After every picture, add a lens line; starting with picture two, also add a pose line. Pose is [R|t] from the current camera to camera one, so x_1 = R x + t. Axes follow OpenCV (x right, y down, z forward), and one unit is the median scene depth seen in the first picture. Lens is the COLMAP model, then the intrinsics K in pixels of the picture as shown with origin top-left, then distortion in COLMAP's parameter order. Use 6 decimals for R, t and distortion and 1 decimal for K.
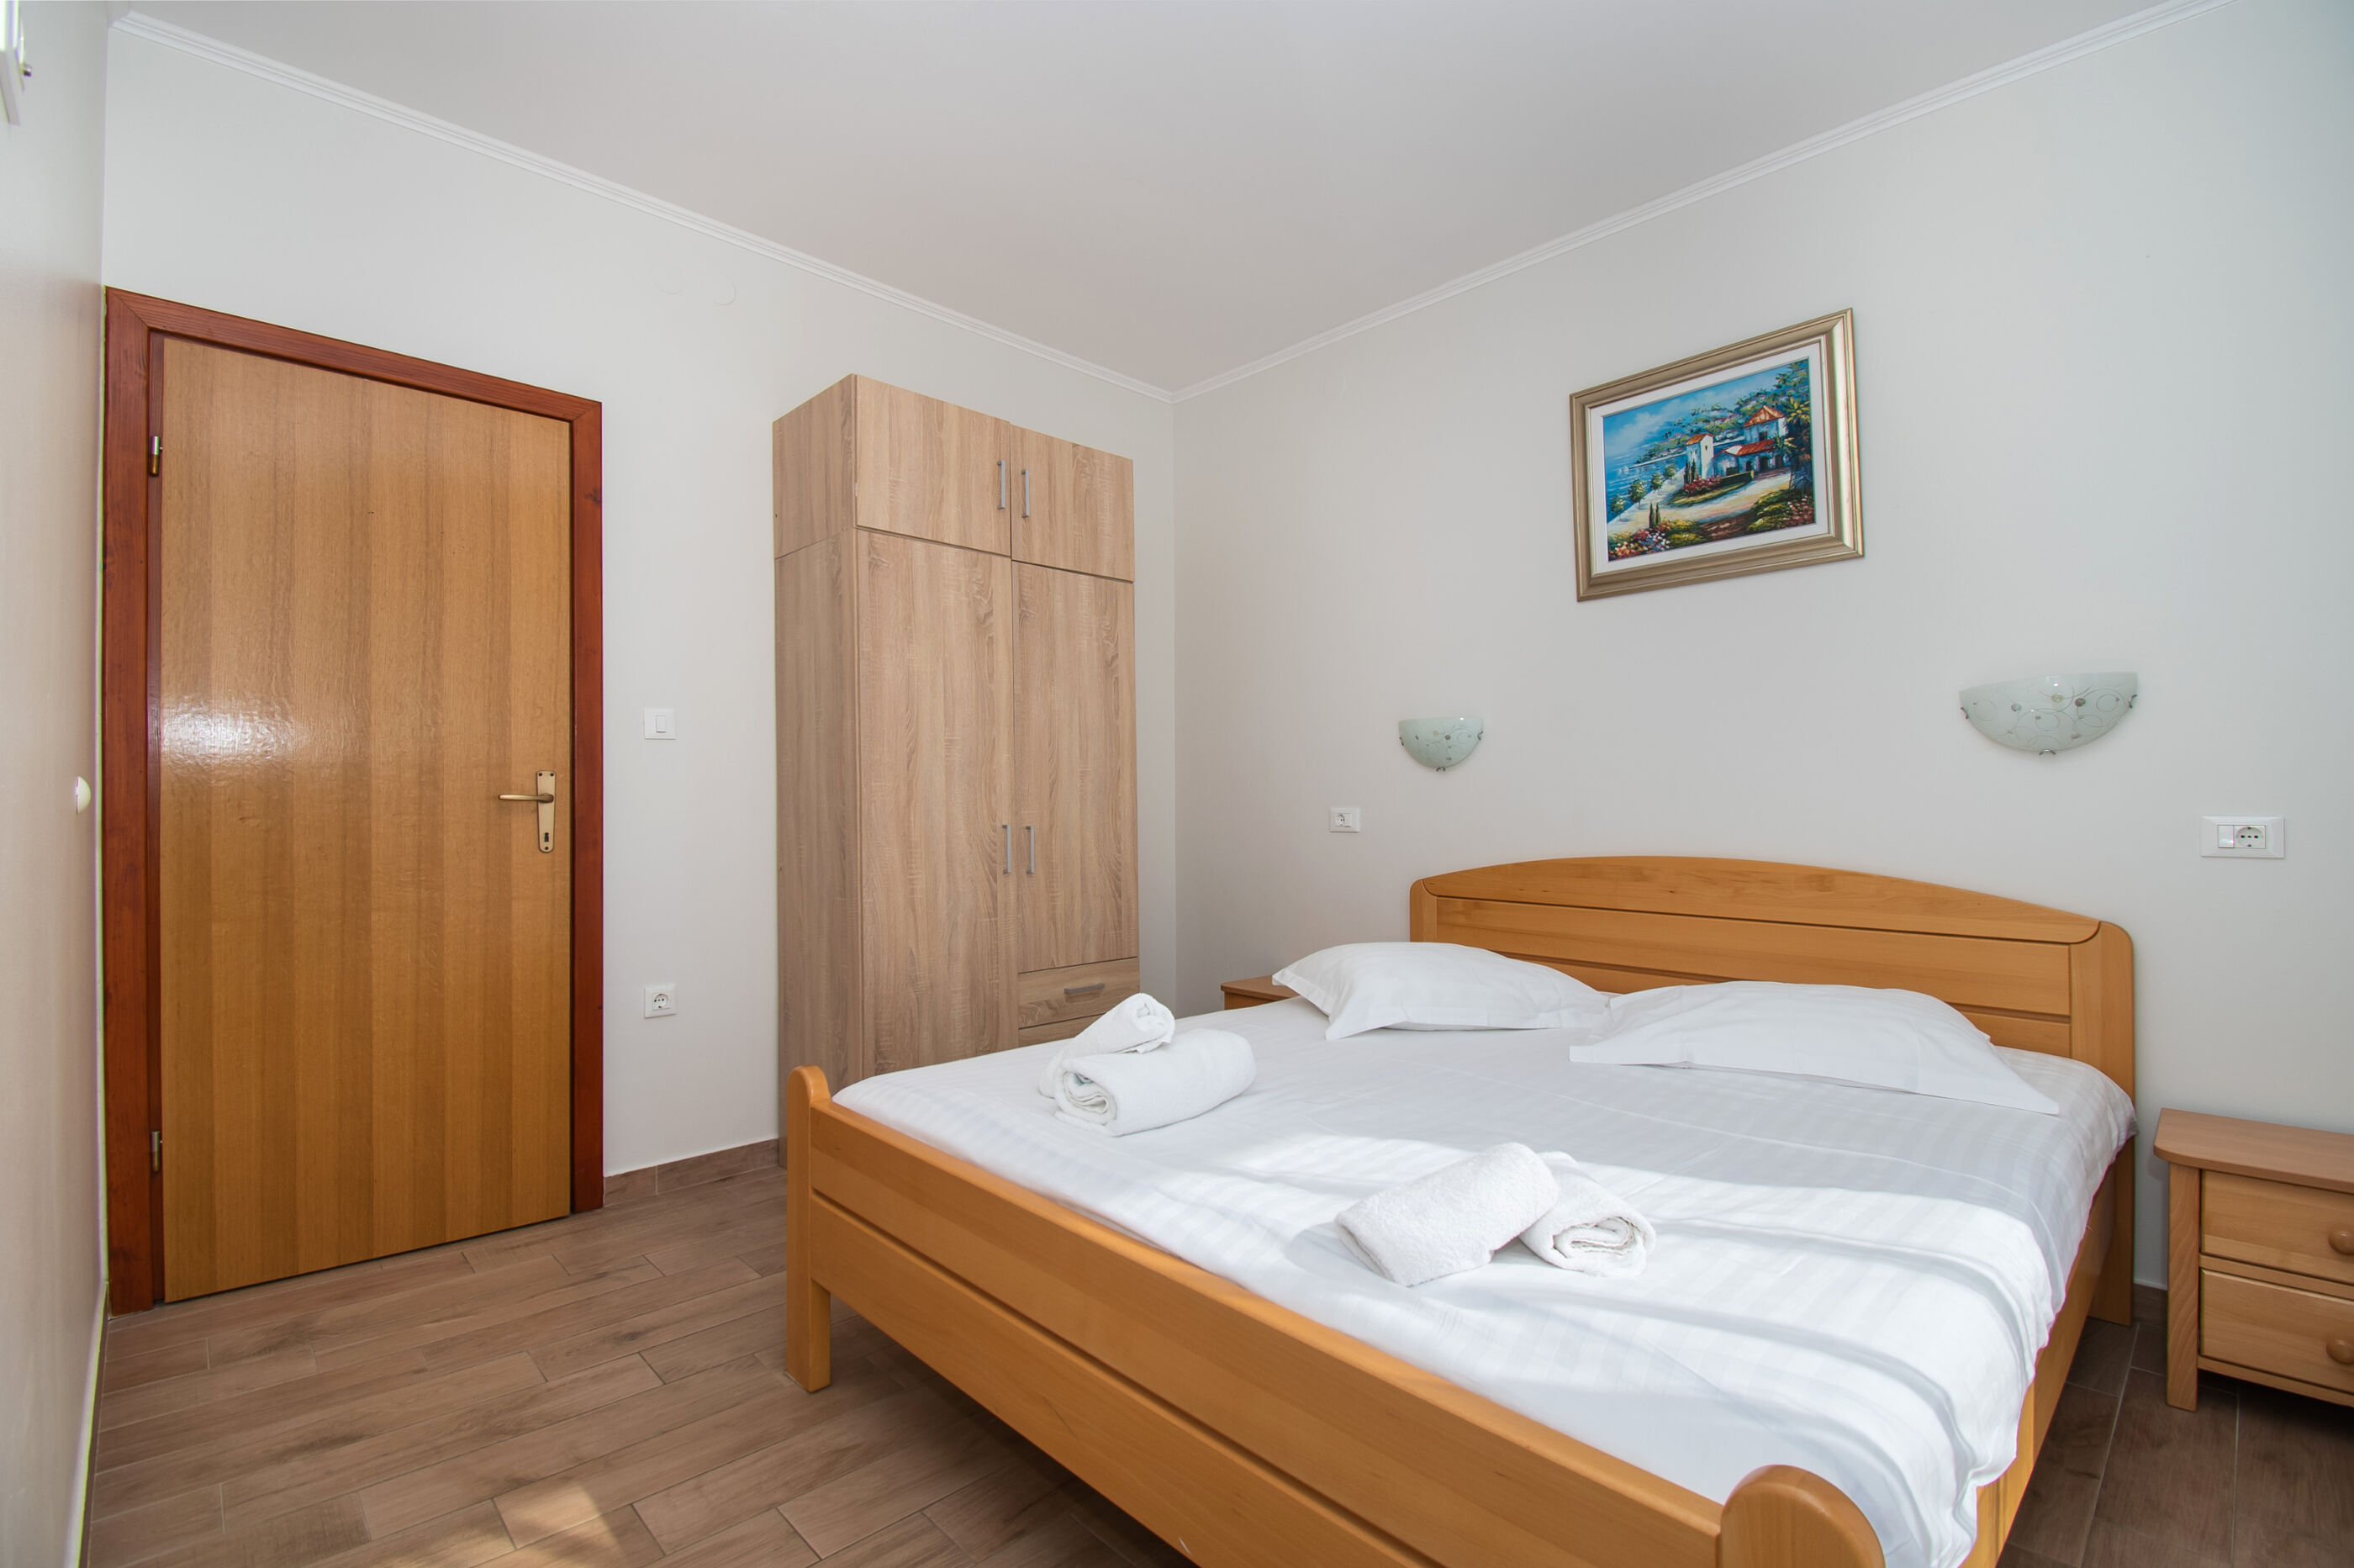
lens RADIAL K [[1065.0, 0, 1158.9], [0, 1065.0, 796.9], [0, 0, 1]] dist [-0.010409, -0.001890]
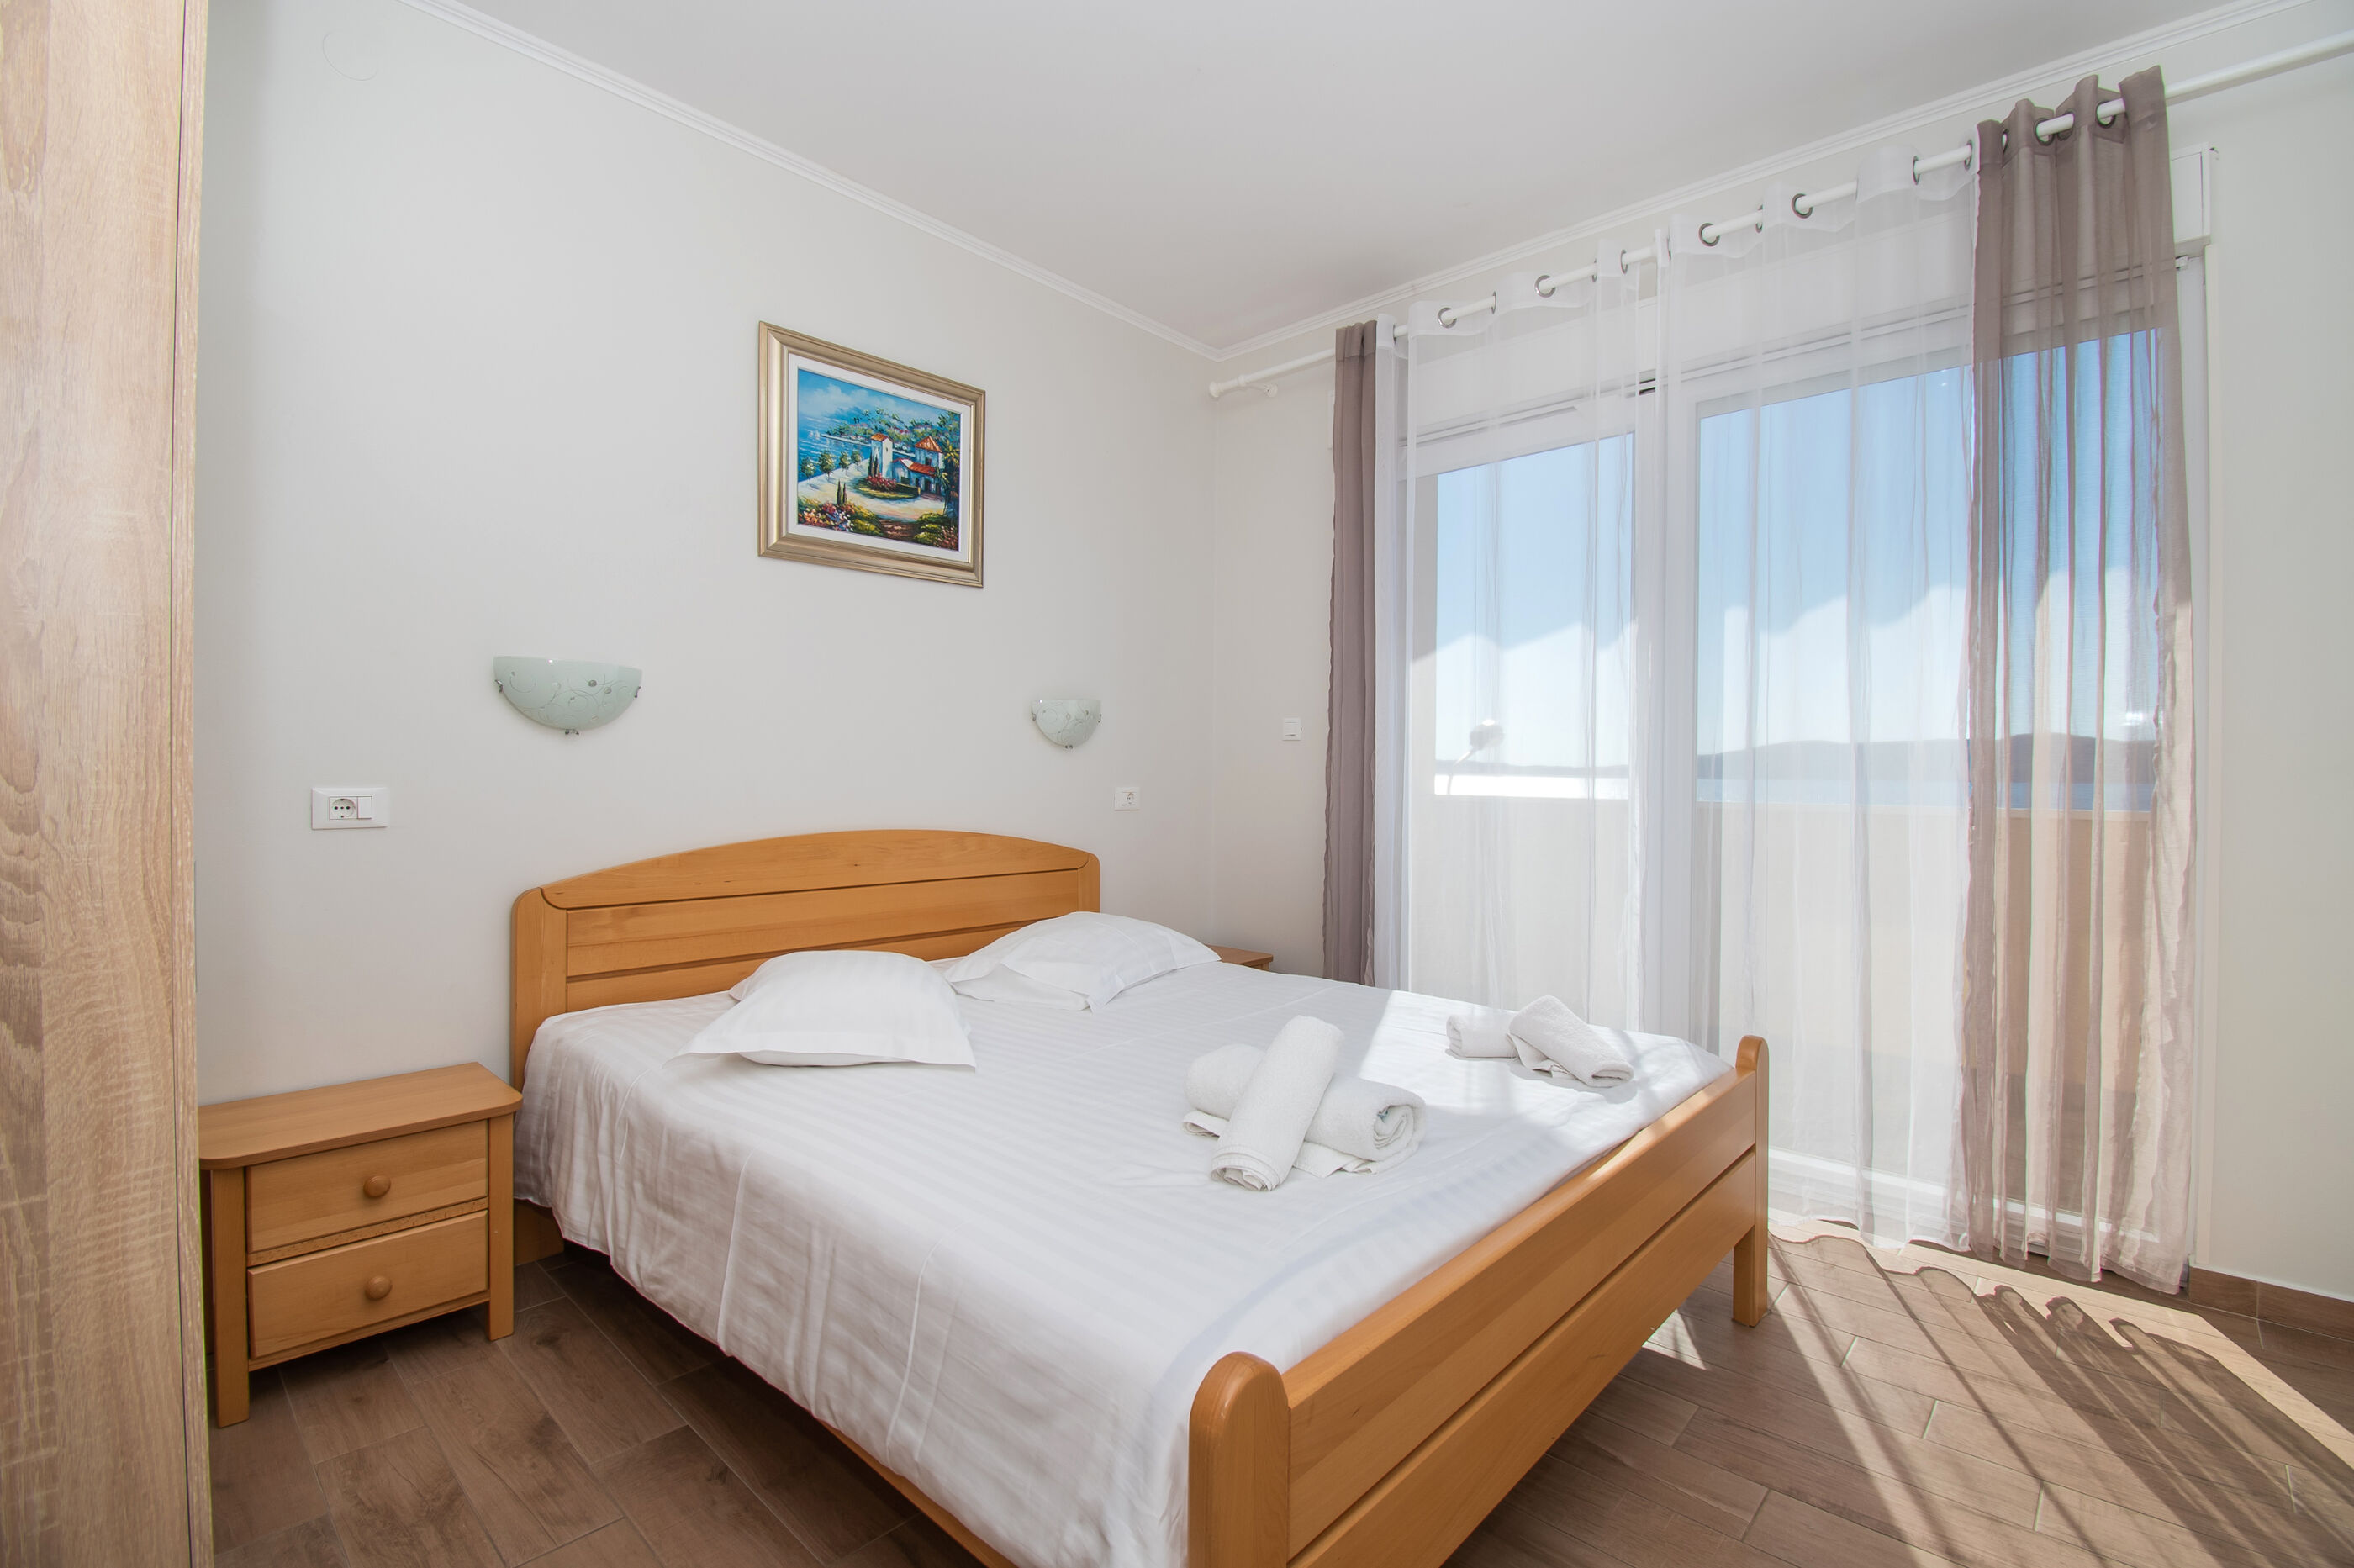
lens RADIAL K [[1065.0, 0, 1163.0], [0, 1065.0, 790.0], [0, 0, 1]] dist [-0.010409, -0.001890]
pose [[-0.073404, -0.009641, 0.997256, -0.576127], [-0.007967, 0.999927, 0.009080, 0.004146], [-0.997270, -0.007279, -0.073476, 0.786413]]
